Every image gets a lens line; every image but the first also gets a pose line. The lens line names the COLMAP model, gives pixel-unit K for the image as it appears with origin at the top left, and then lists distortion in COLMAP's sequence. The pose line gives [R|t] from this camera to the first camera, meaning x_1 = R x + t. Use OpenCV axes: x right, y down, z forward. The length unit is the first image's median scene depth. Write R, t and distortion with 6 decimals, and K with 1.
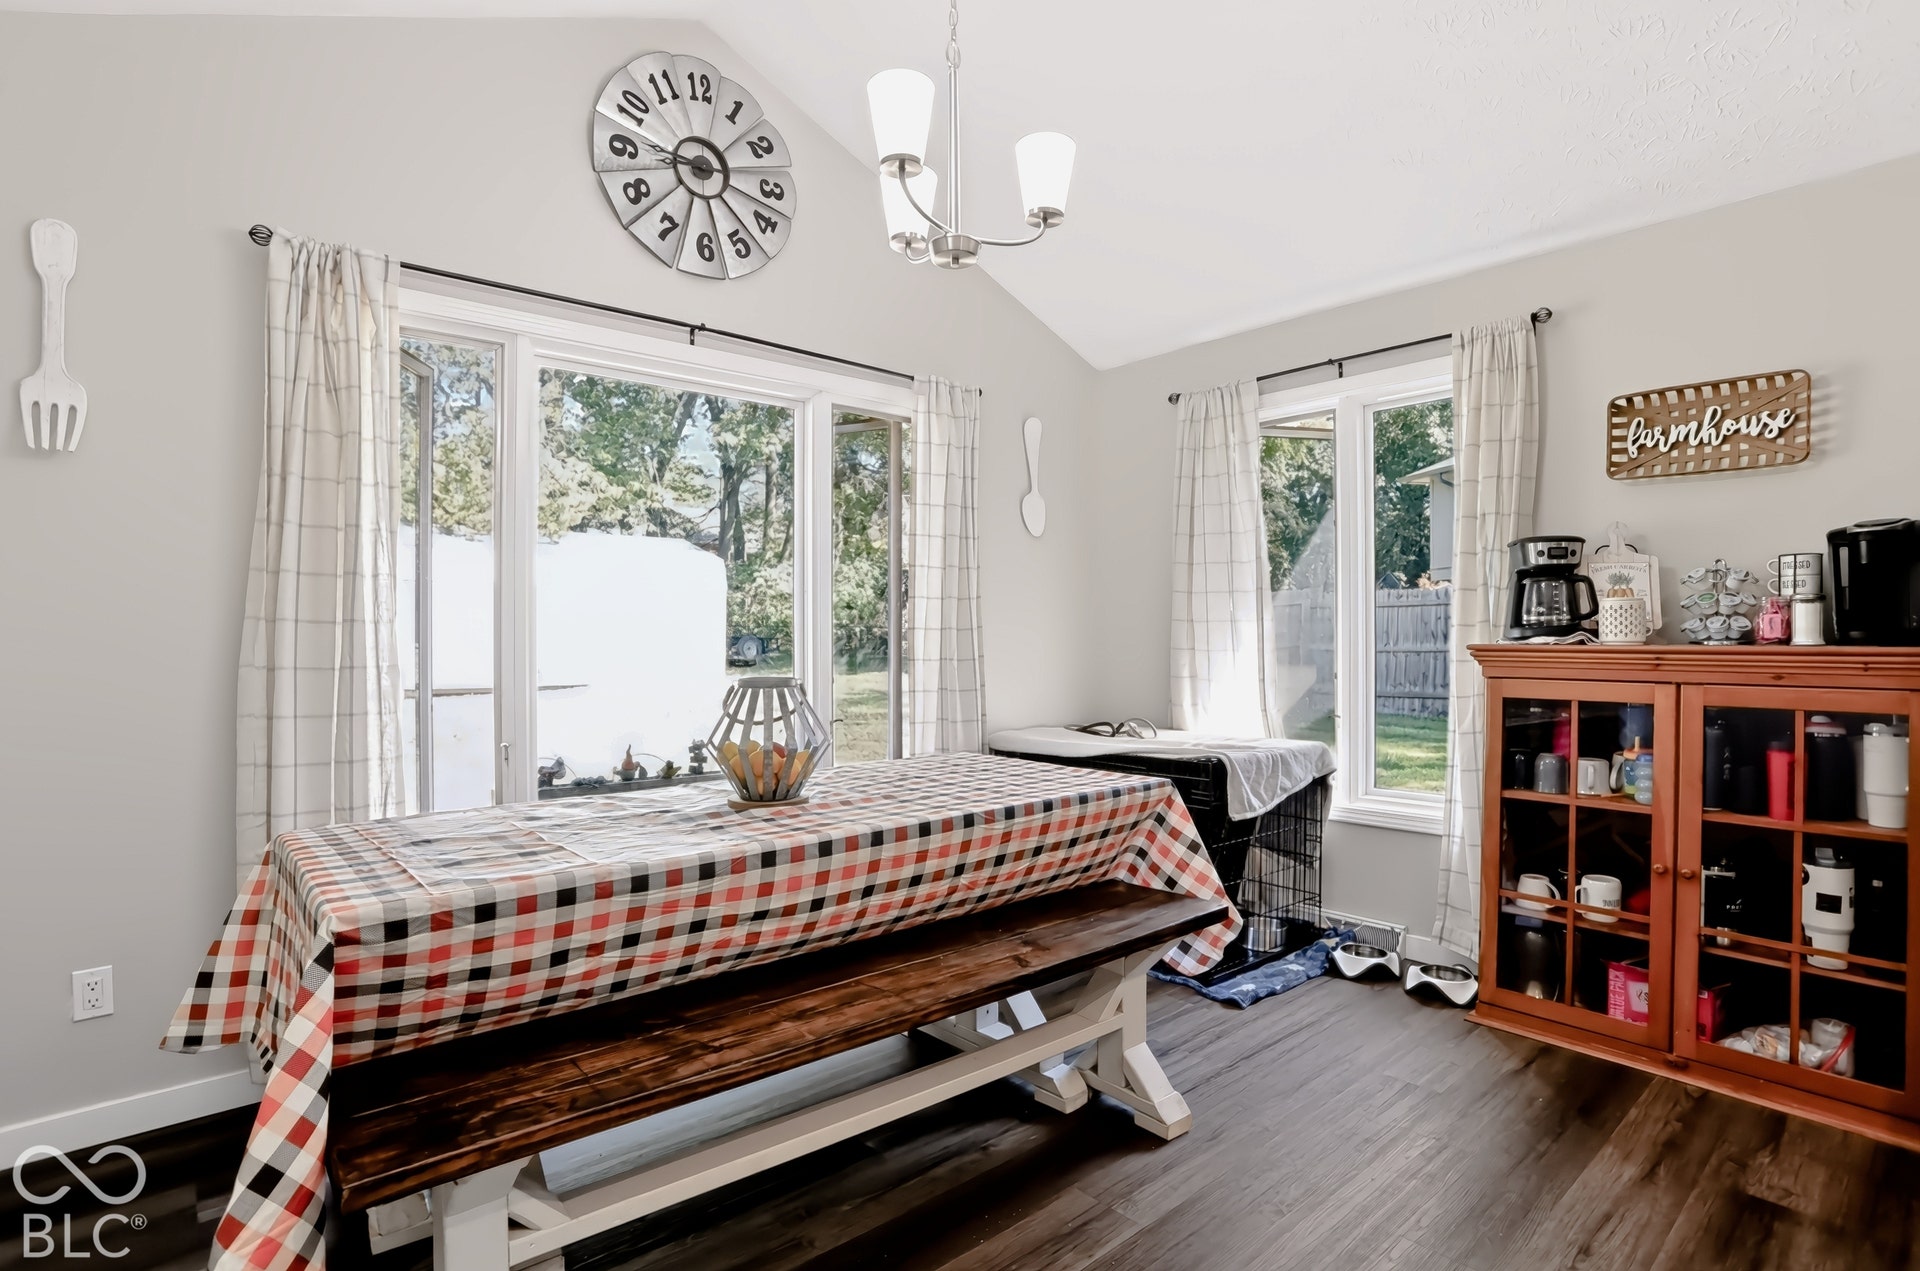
lens RADIAL K [[954.7, 0, 972.2], [0, 954.7, 633.8], [0, 0, 1]] dist [-0.077466, 0.040542]
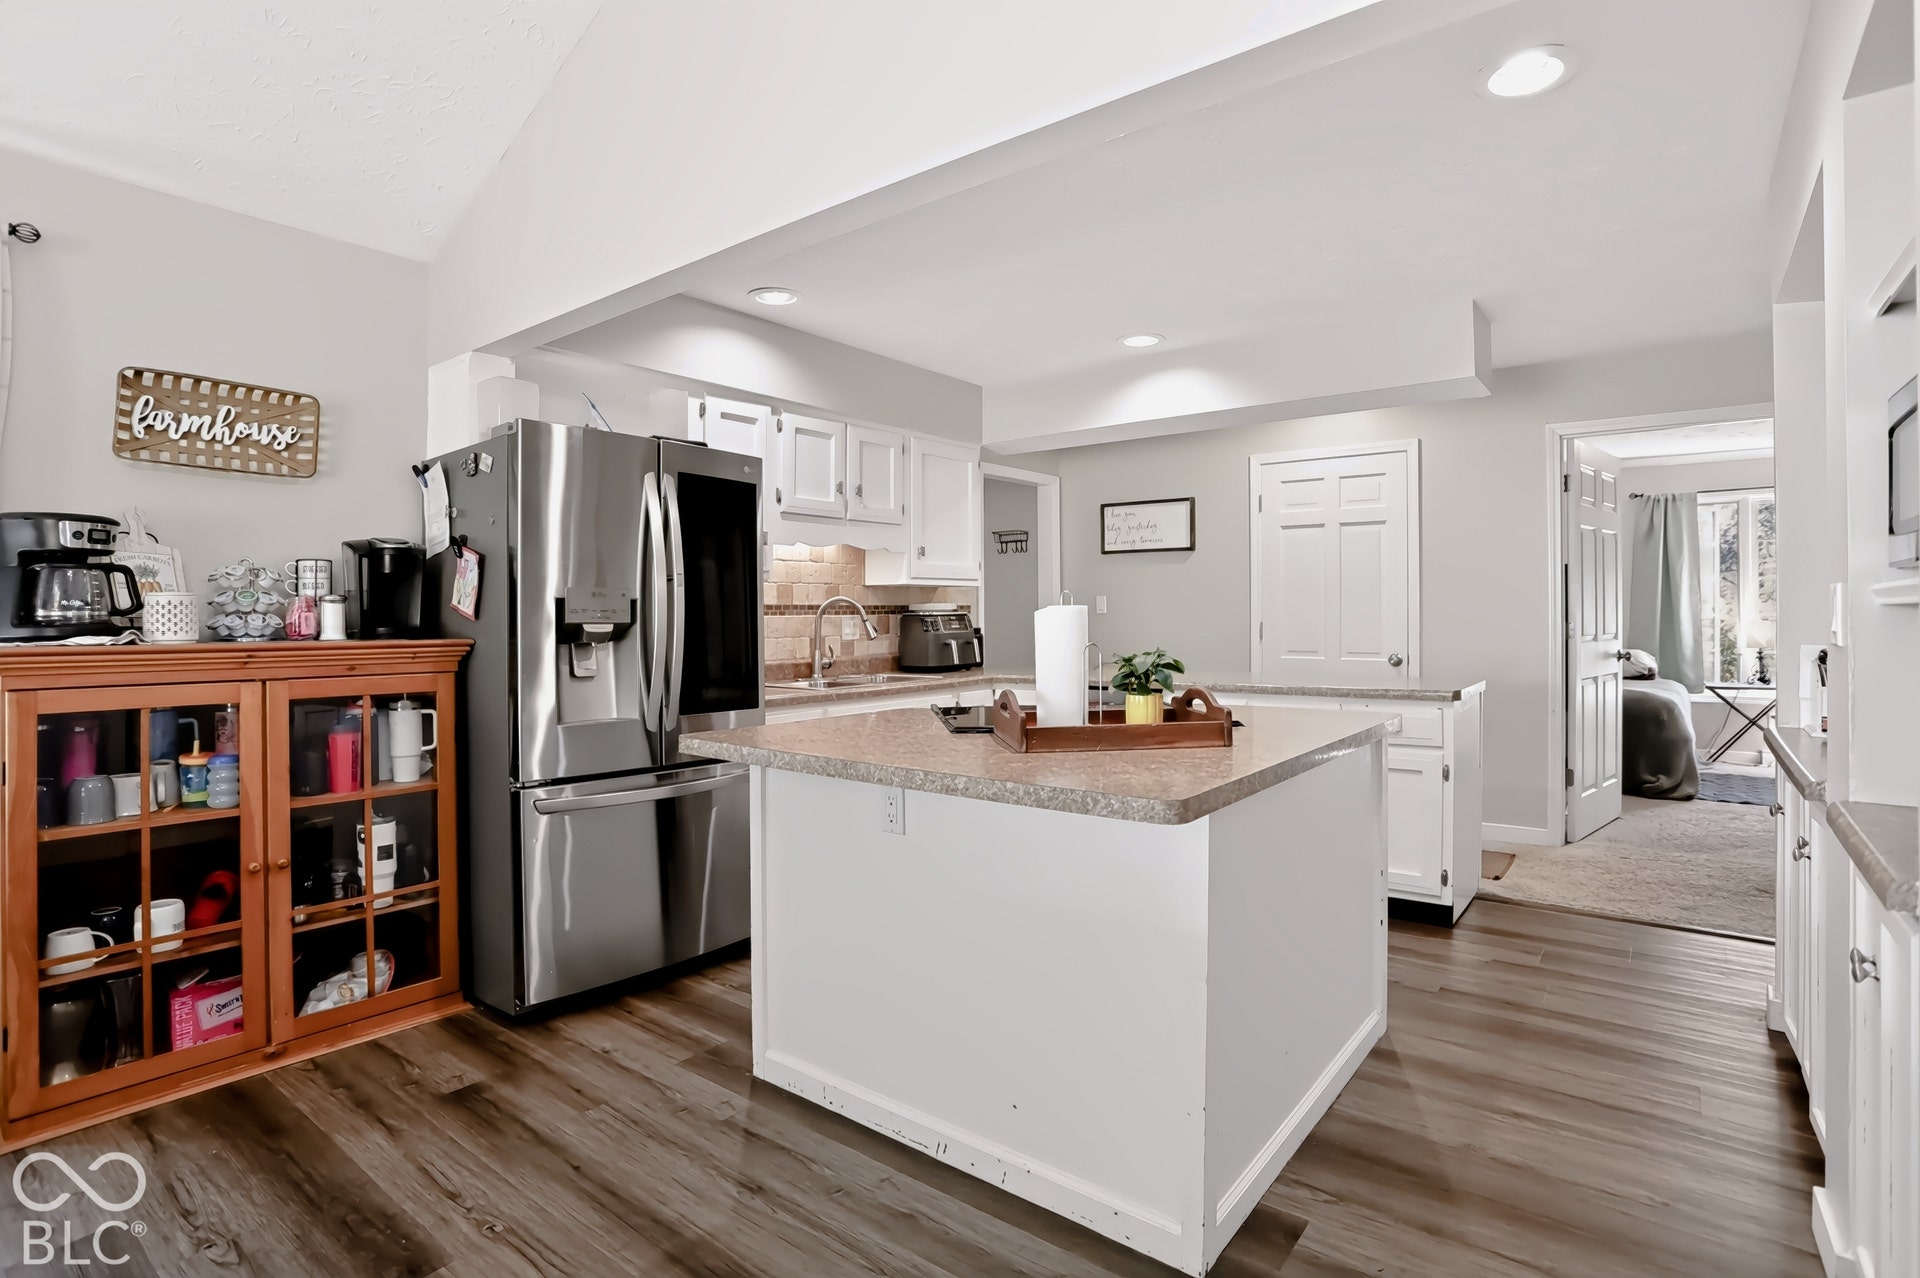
lens RADIAL K [[952.3, 0, 954.0], [0, 952.3, 620.7], [0, 0, 1]] dist [-0.066648, 0.026514]
pose [[-0.183209, -0.000539, 0.983074, -0.325378], [0.005149, 0.999986, 0.001508, -0.007921], [-0.983061, 0.005338, -0.183203, 0.388856]]
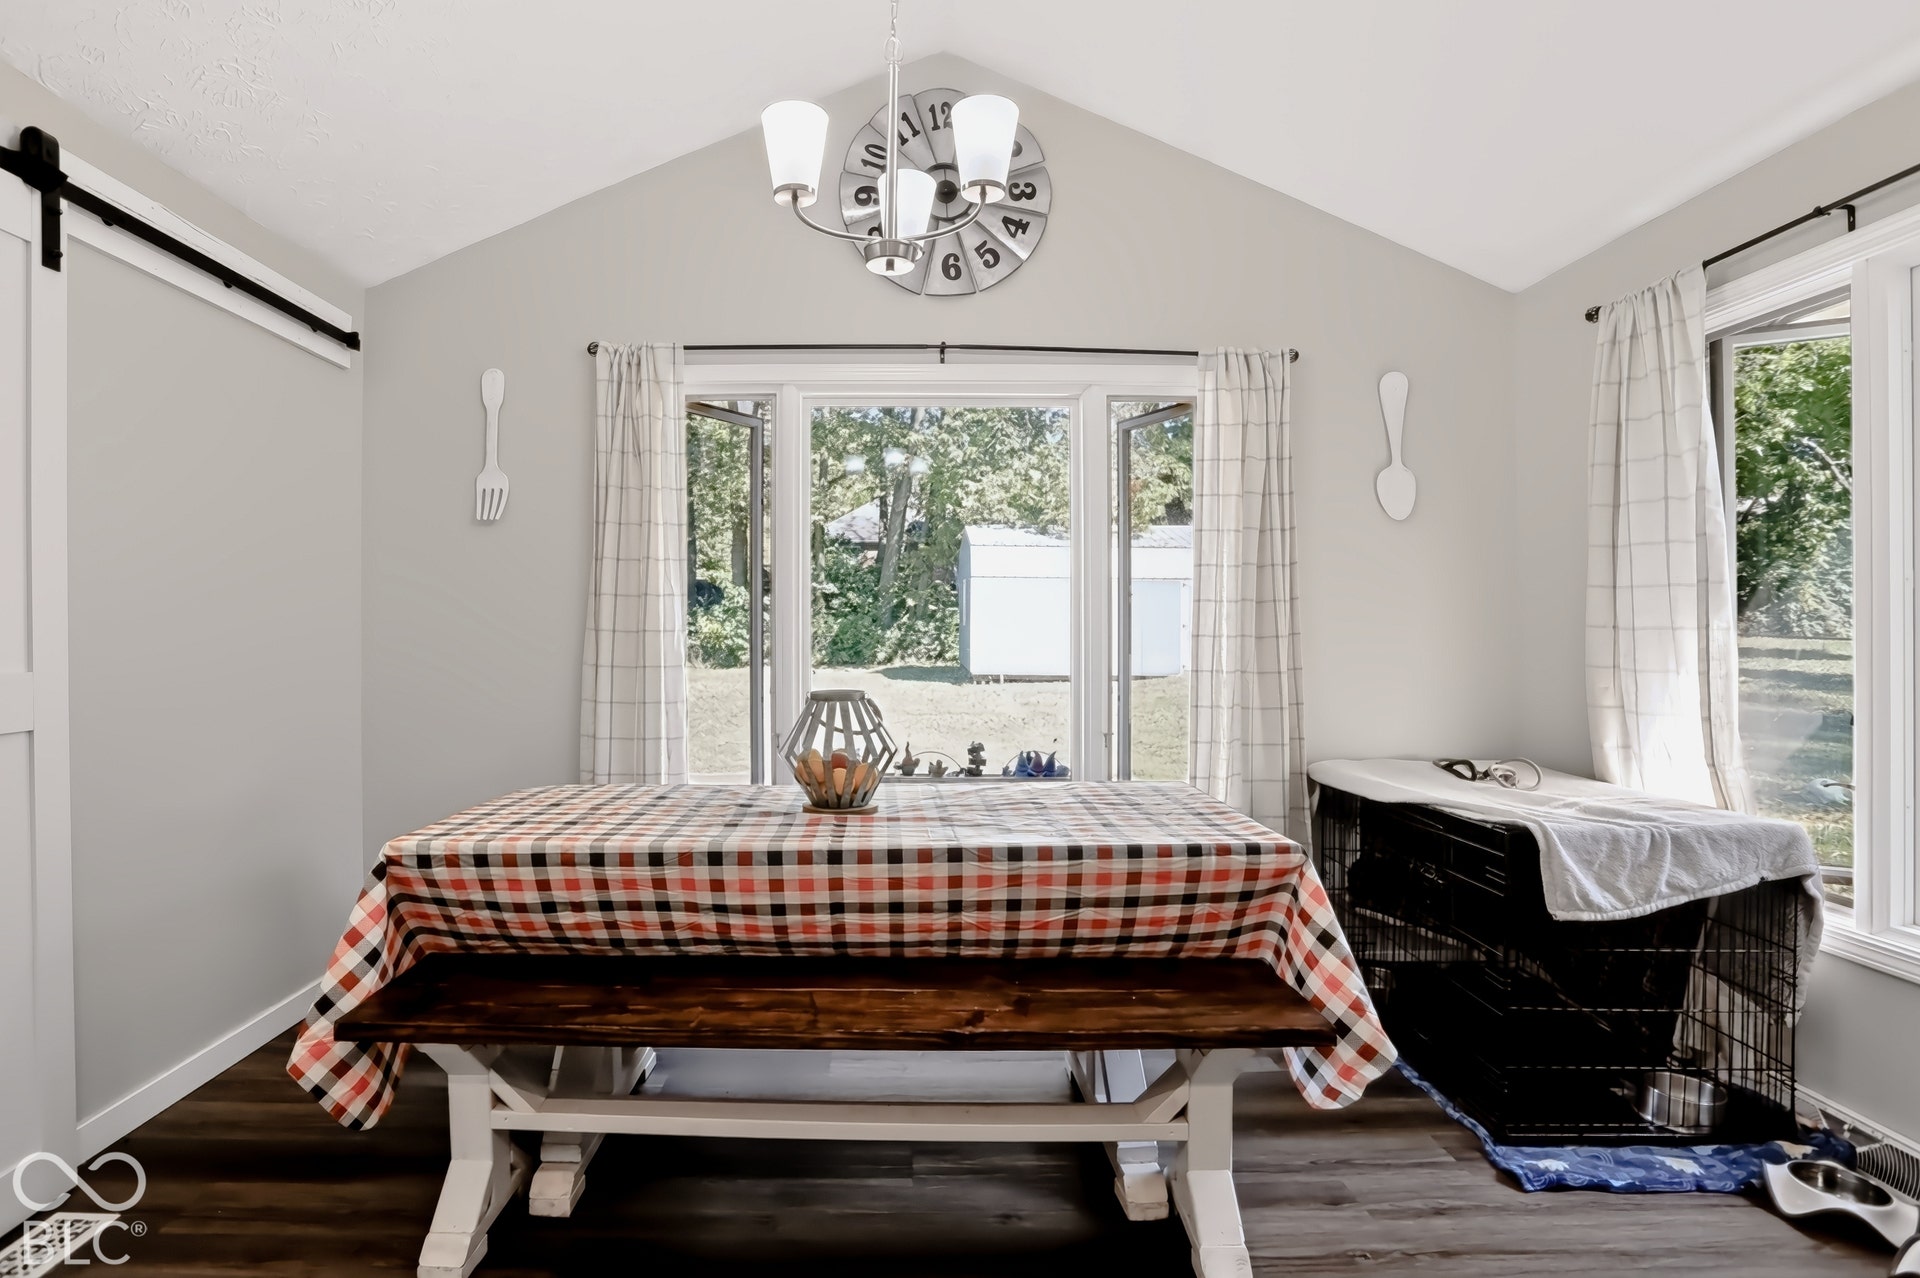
lens RADIAL K [[977.2, 0, 878.6], [0, 977.2, 622.7], [0, 0, 1]] dist [-0.068302, 0.024484]
pose [[0.749526, 0.002397, -0.661970, 0.411703], [-0.002591, 0.999996, 0.000686, -0.023471], [0.661969, 0.001201, 0.749530, 0.167966]]
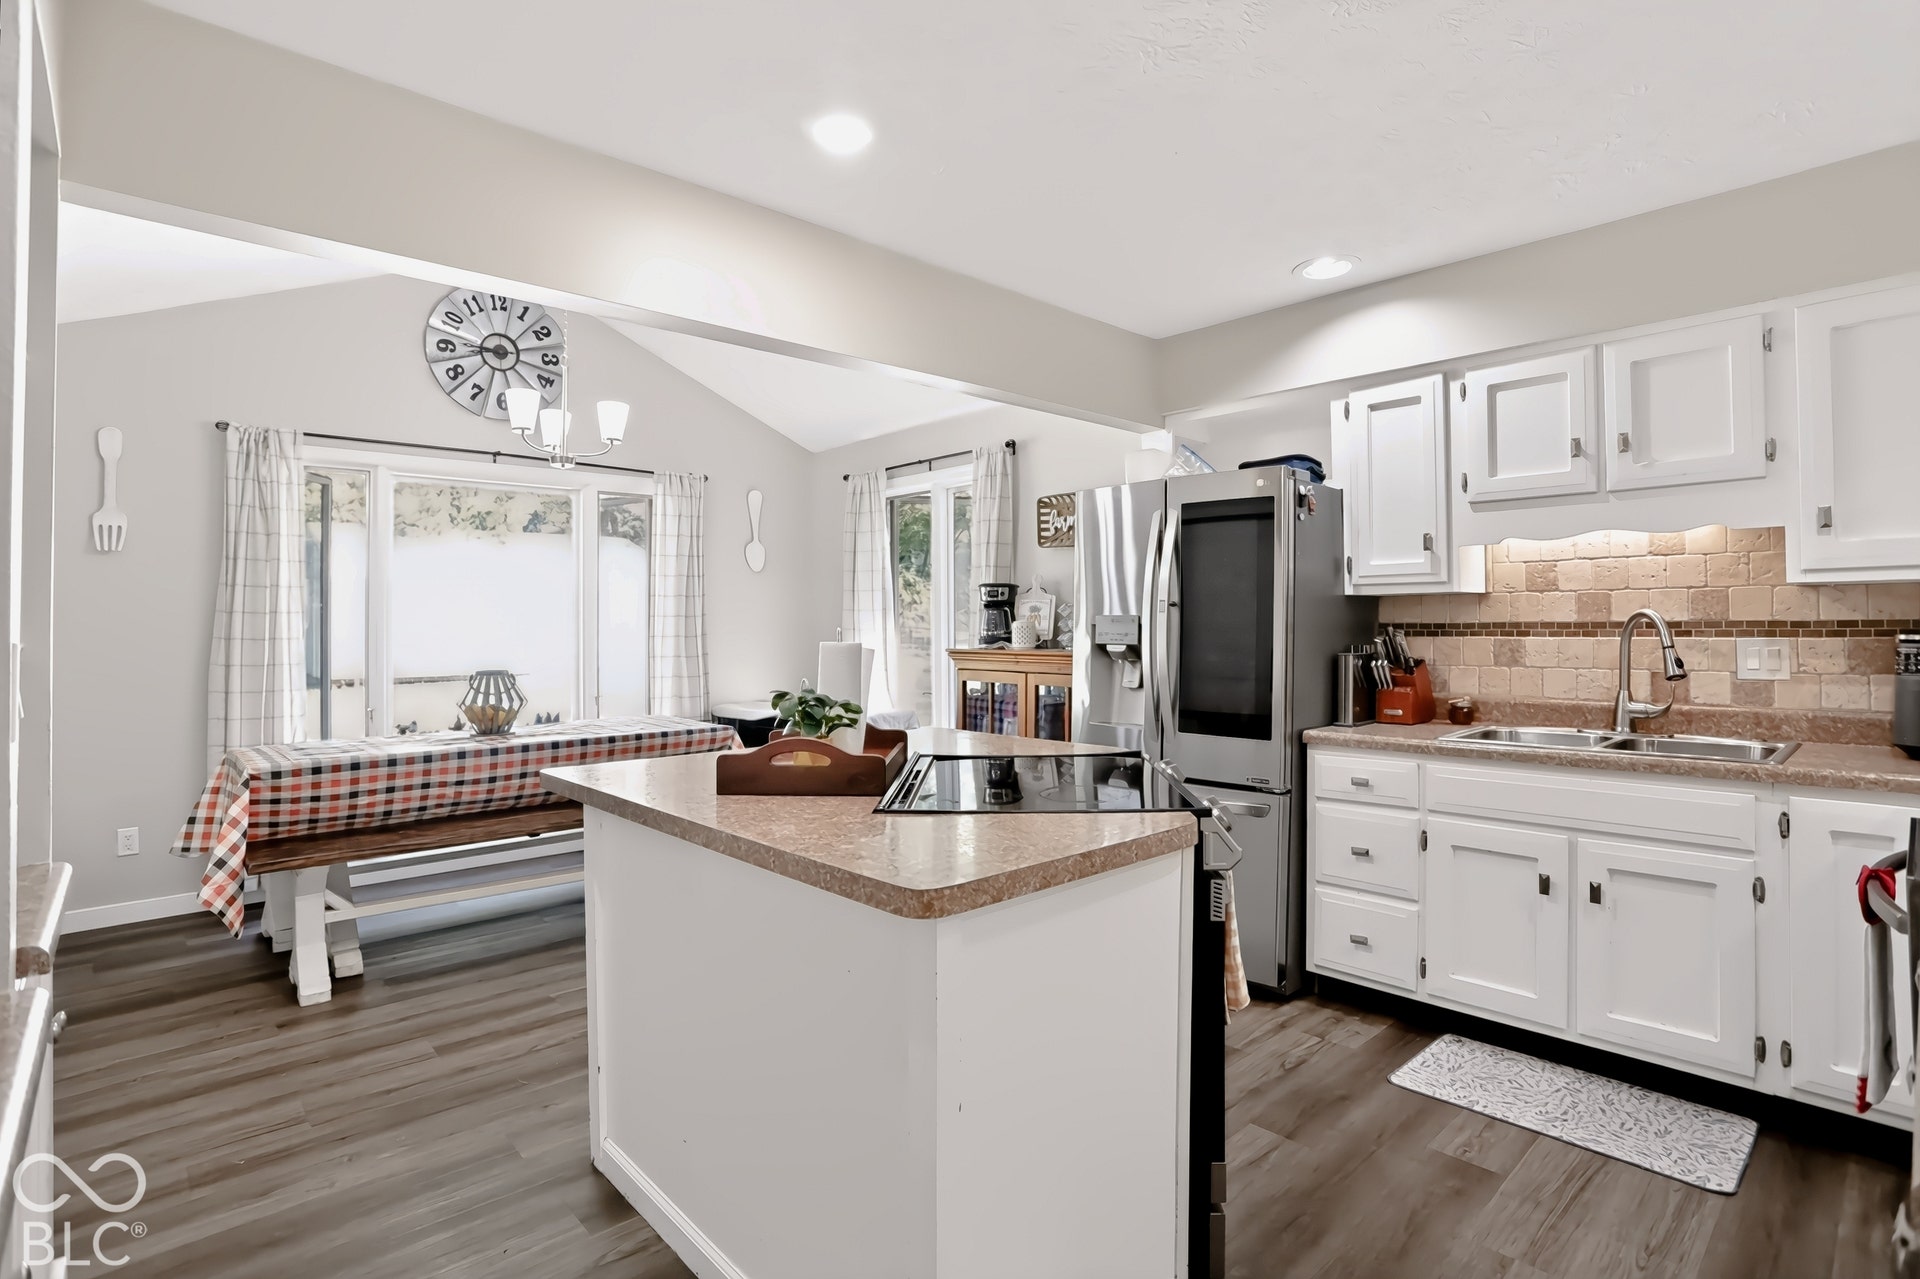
lens RADIAL K [[940.7, 0, 965.6], [0, 940.7, 611.6], [0, 0, 1]] dist [-0.081298, 0.044381]
pose [[0.999652, -0.003306, 0.026180, 0.528396], [0.003589, 0.999936, -0.010766, -0.036387], [-0.026142, 0.010856, 0.999599, -0.674357]]
